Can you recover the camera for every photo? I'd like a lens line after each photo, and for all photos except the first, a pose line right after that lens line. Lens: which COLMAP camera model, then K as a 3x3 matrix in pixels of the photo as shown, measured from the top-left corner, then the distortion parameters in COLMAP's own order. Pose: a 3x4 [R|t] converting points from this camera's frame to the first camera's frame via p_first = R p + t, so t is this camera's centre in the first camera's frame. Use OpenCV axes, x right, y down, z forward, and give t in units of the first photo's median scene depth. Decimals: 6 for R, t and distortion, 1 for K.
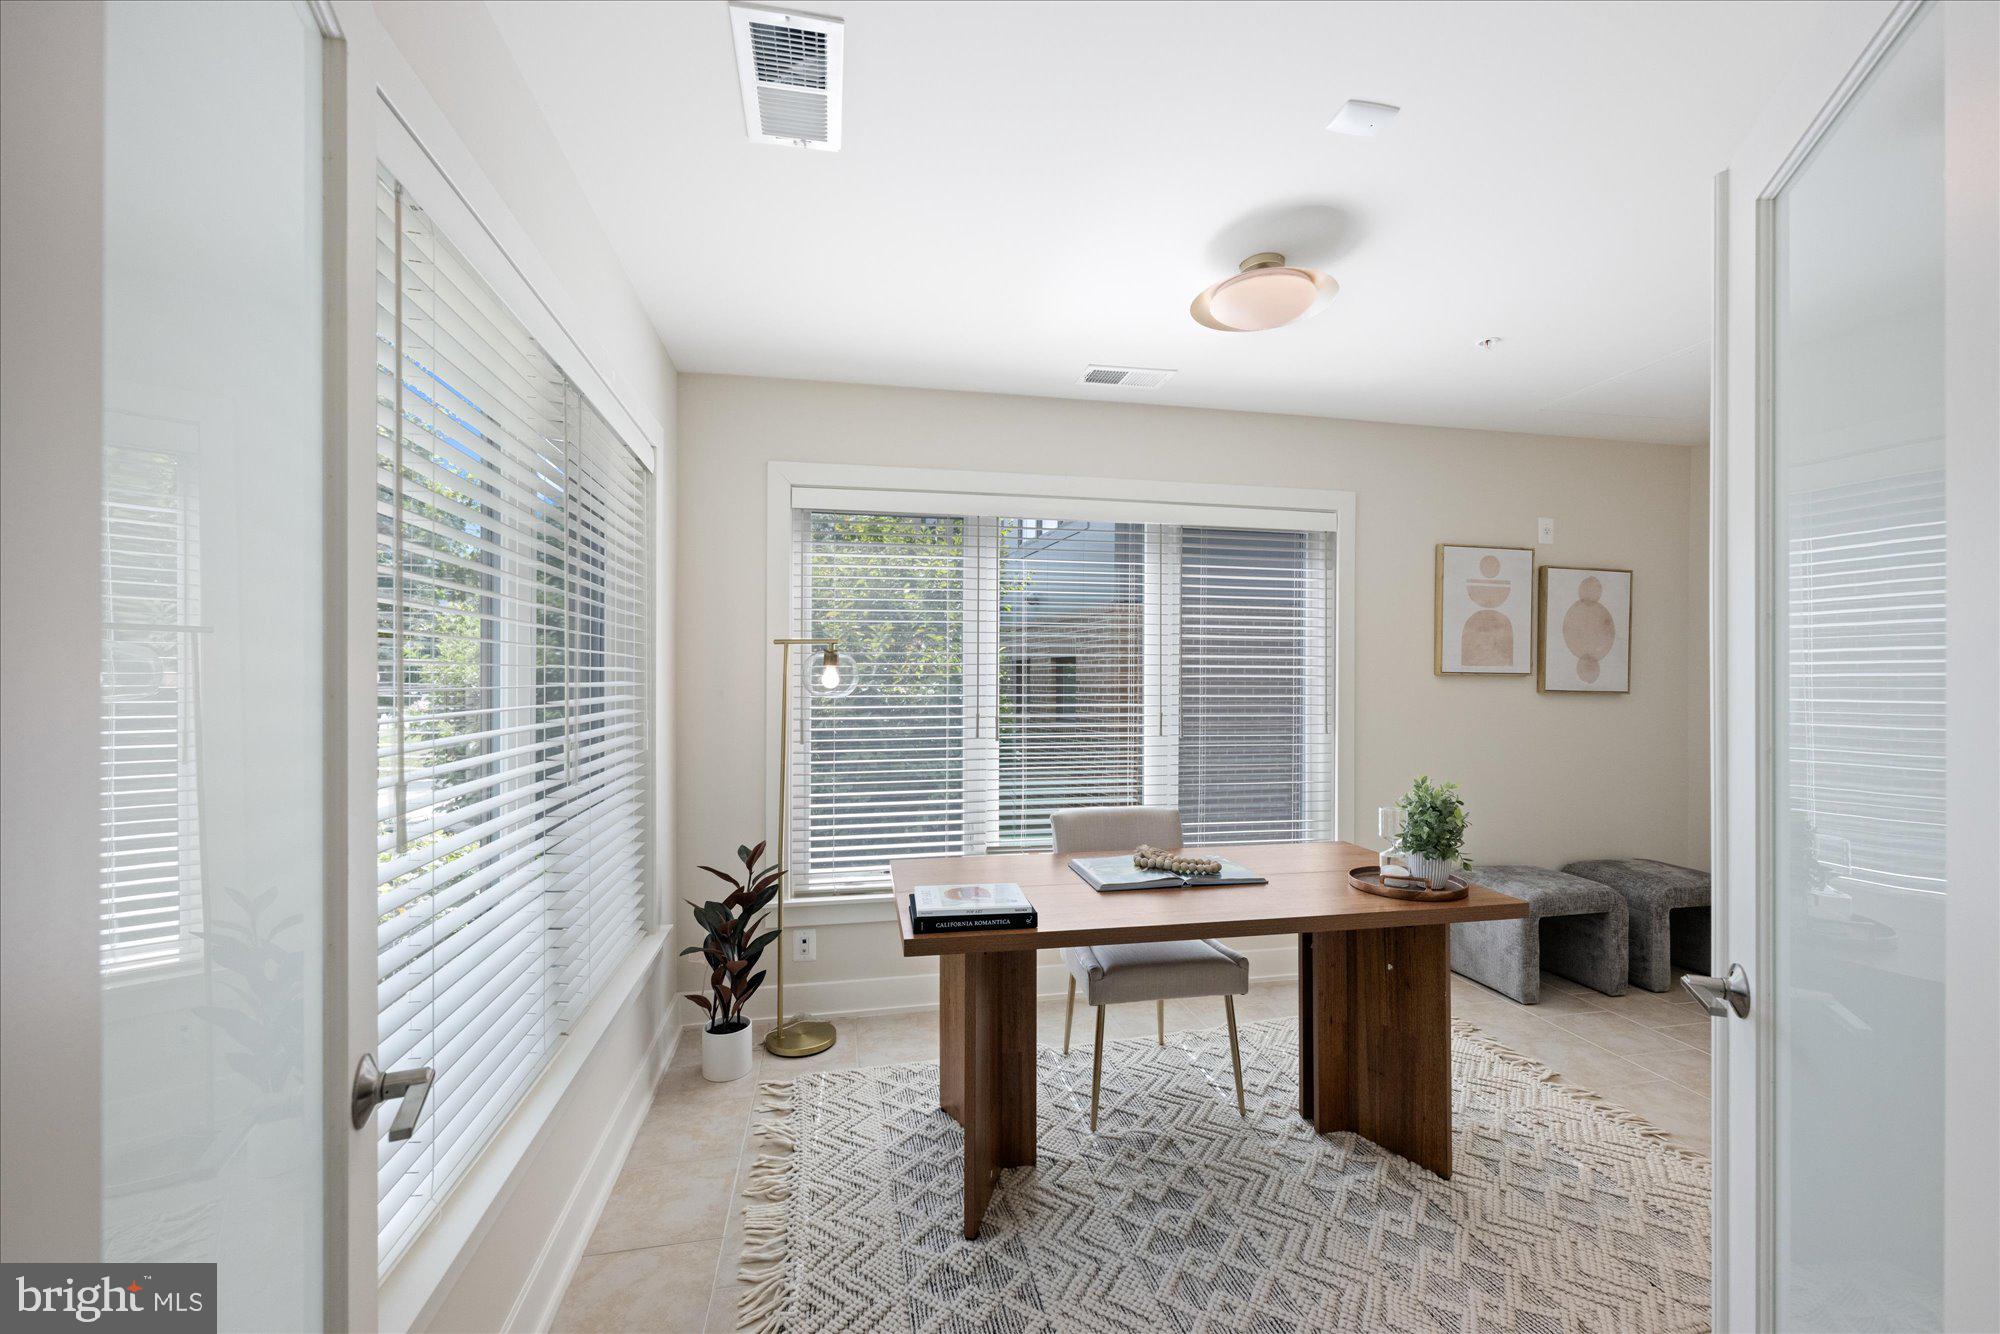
lens RADIAL K [[795.8, 0, 995.2], [0, 795.8, 680.3], [0, 0, 1]] dist [-0.000466, 0.000257]
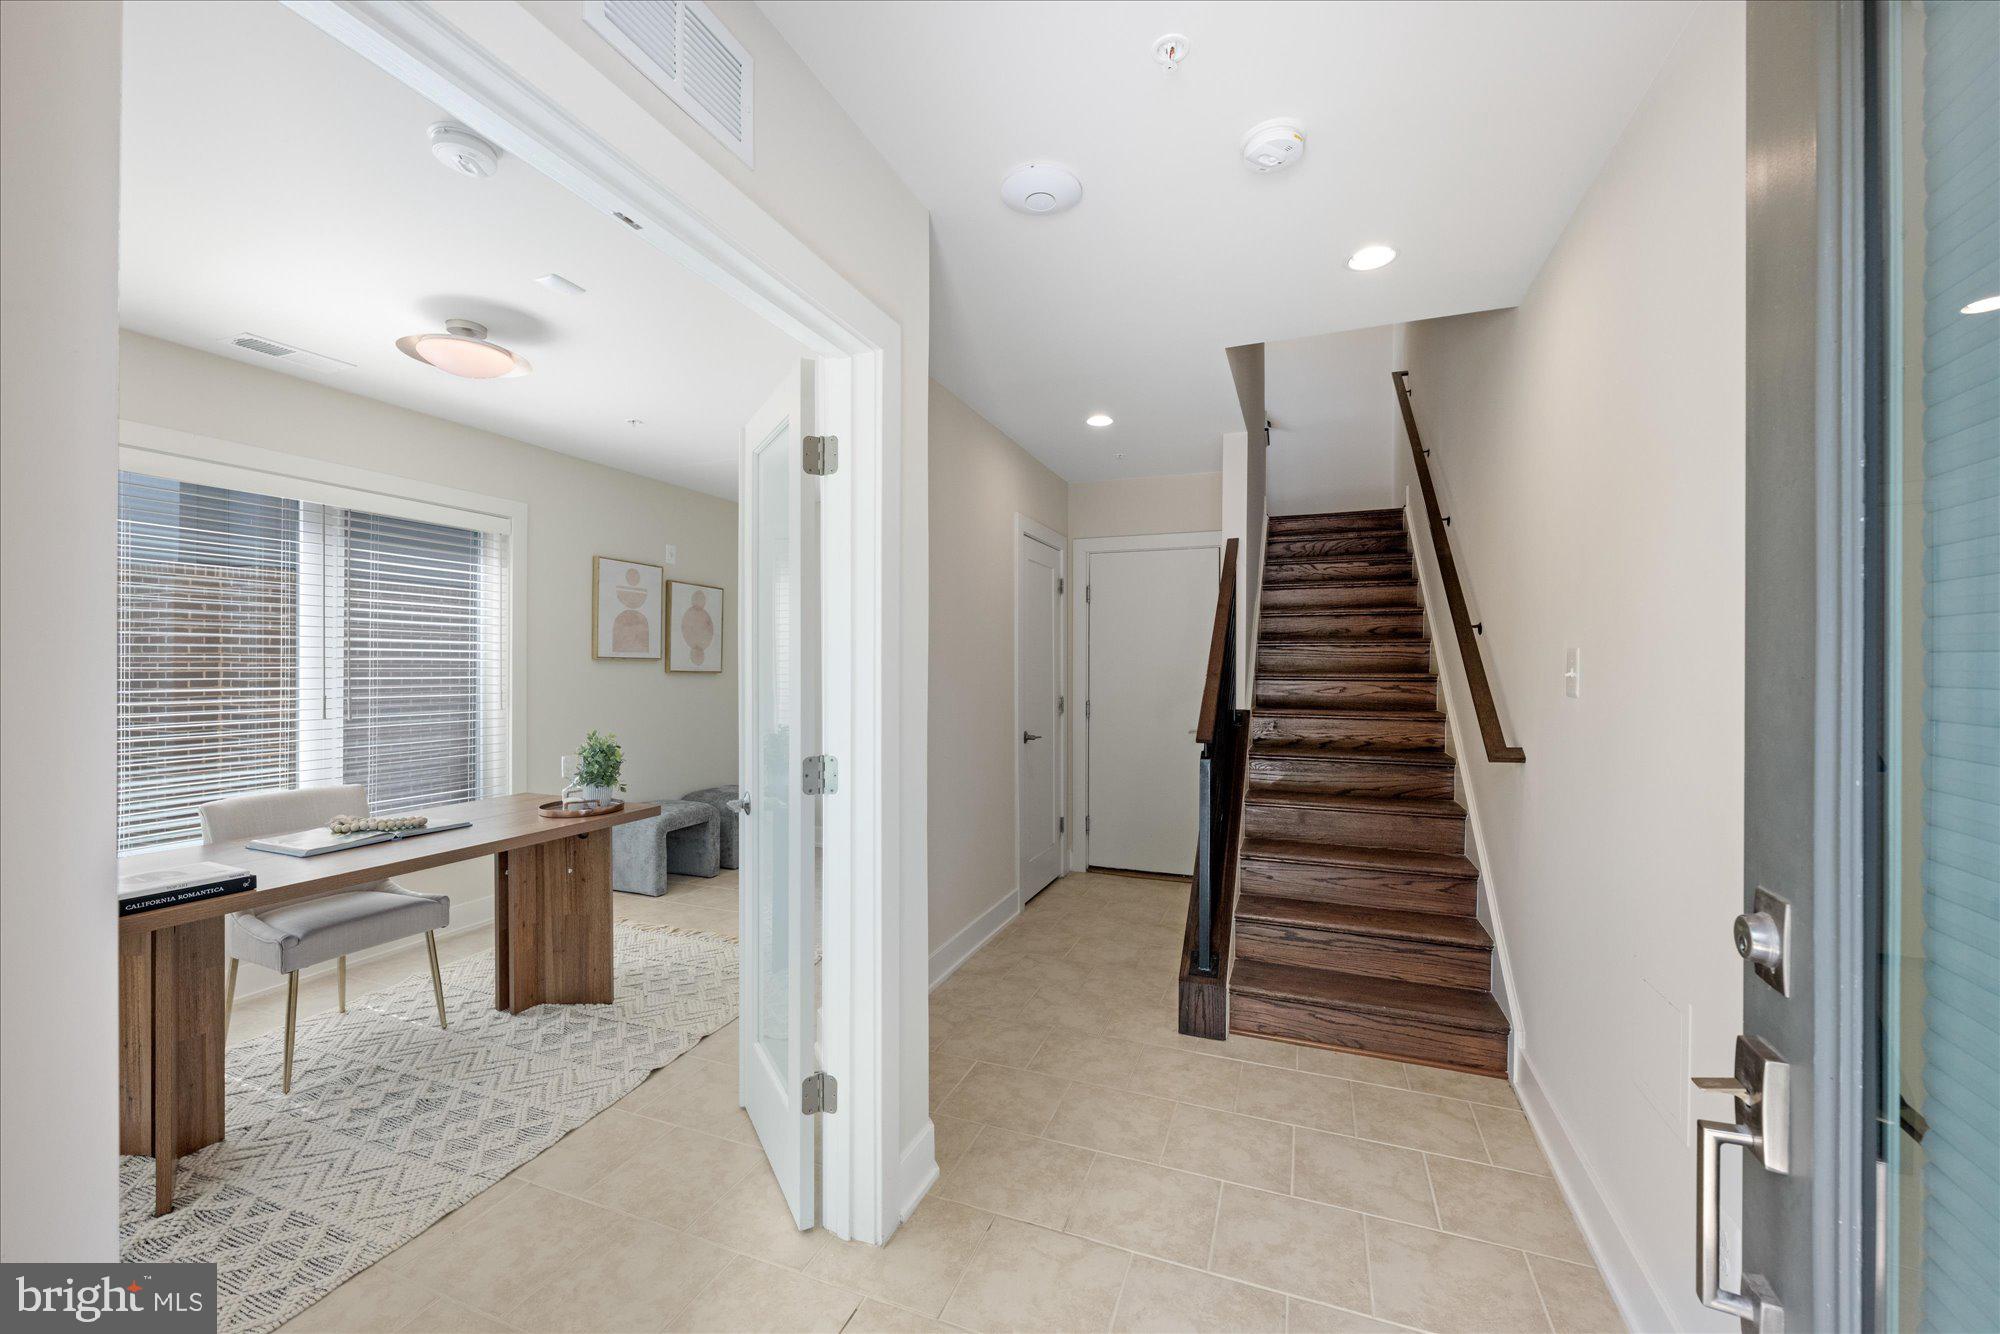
lens RADIAL K [[790.6, 0, 1000.0], [0, 790.6, 667.0], [0, 0, 1]] dist [-0.004470, 0.000387]
pose [[0.540497, -0.001965, 0.841344, -0.205527], [-0.001358, 0.999994, 0.003209, 0.001002], [-0.841345, -0.002877, 0.540491, -0.298938]]
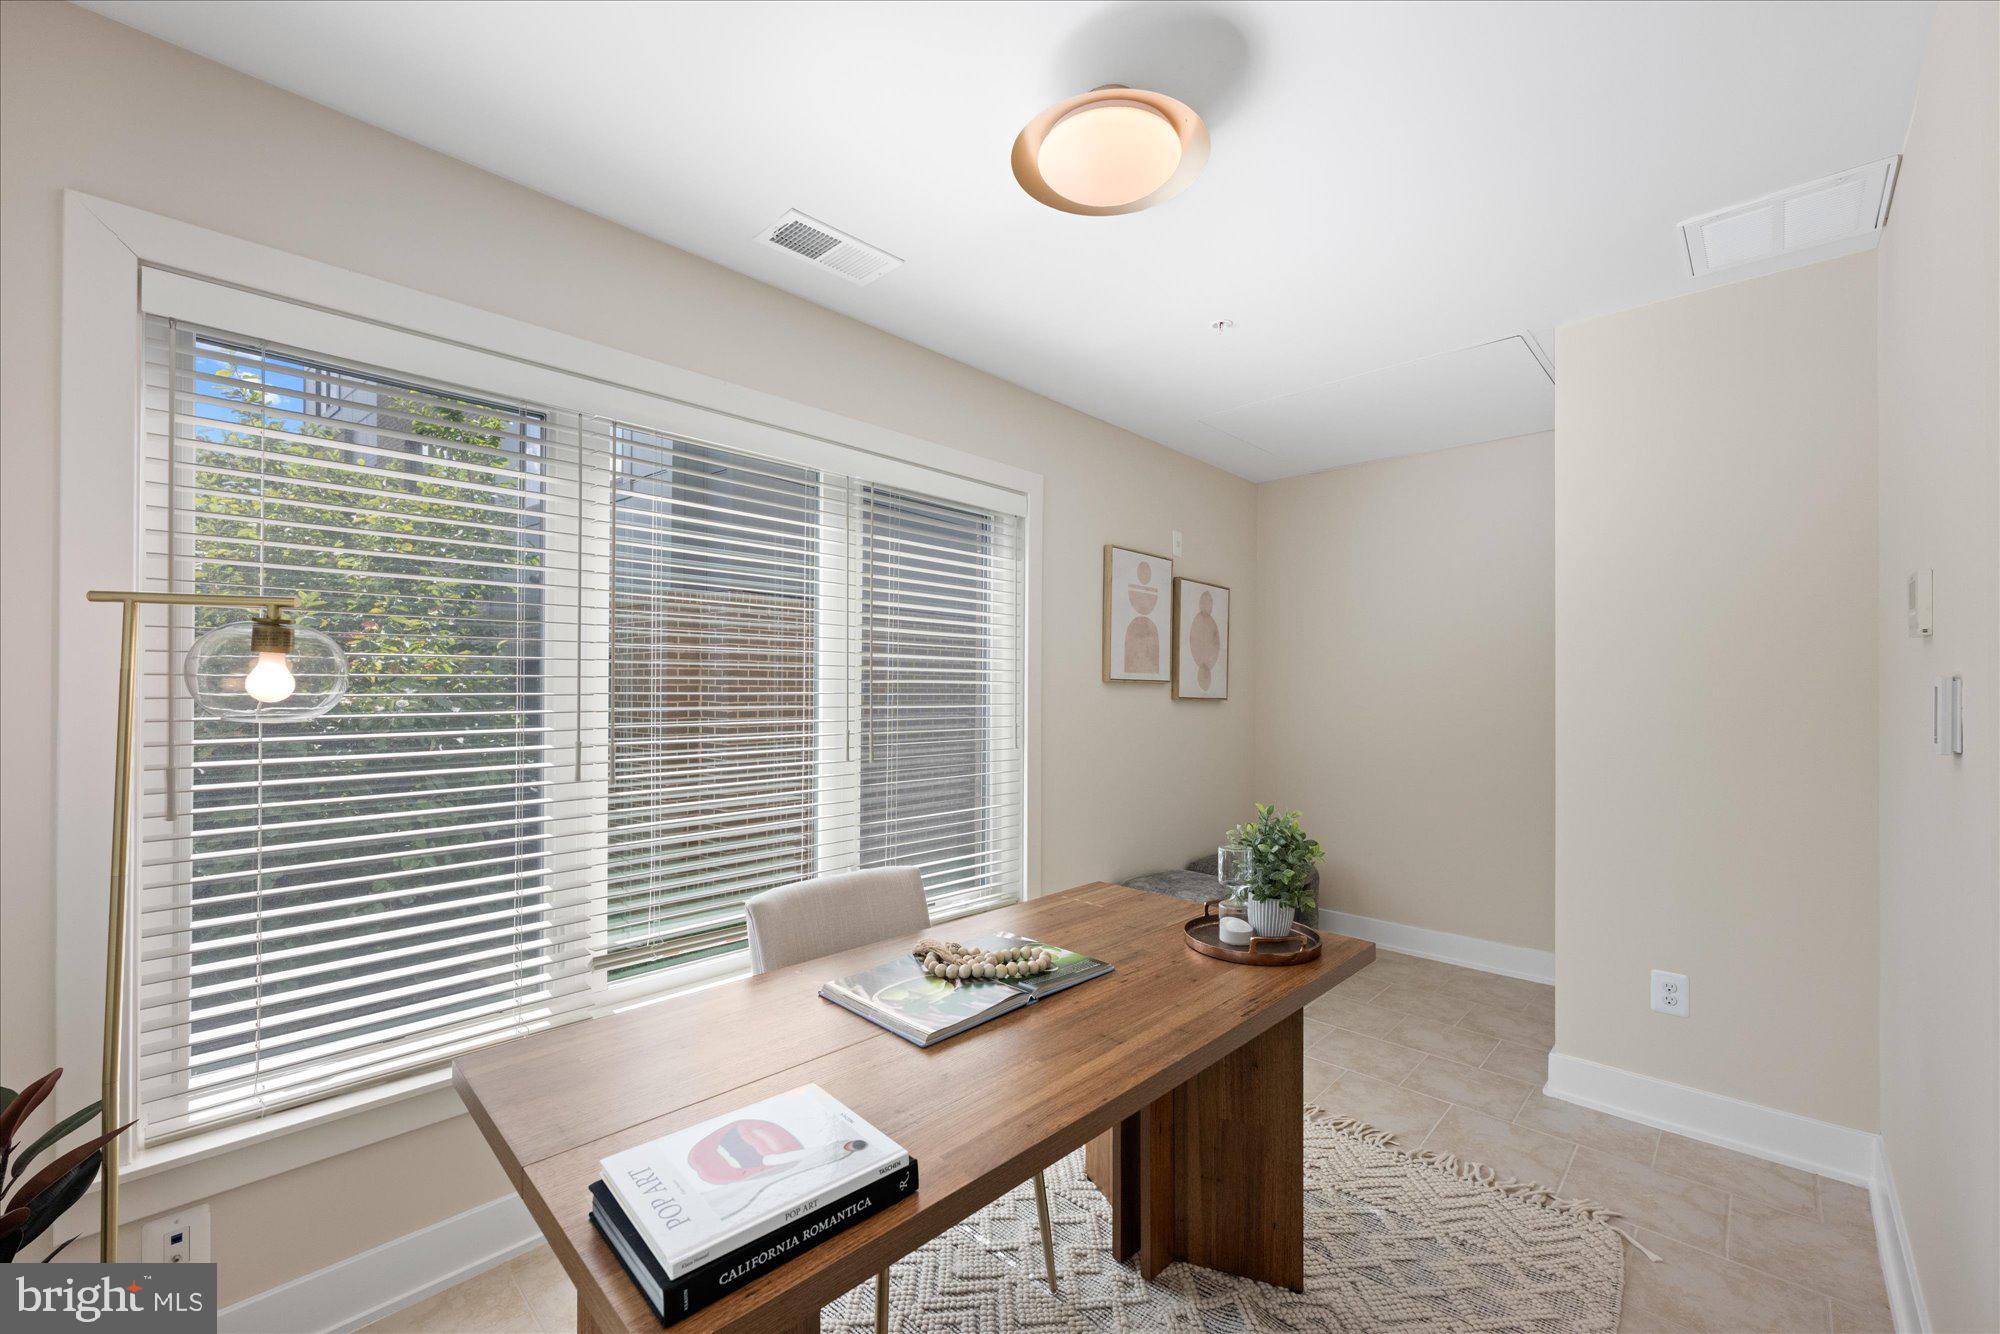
lens RADIAL K [[808.2, 0, 1006.2], [0, 808.2, 686.2], [0, 0, 1]] dist [-0.003337, -0.000084]
pose [[0.817560, 0.004306, 0.575827, -0.131889], [-0.005220, 0.999986, -0.000066, -0.001510], [-0.575820, -0.002952, 0.817572, 0.381285]]
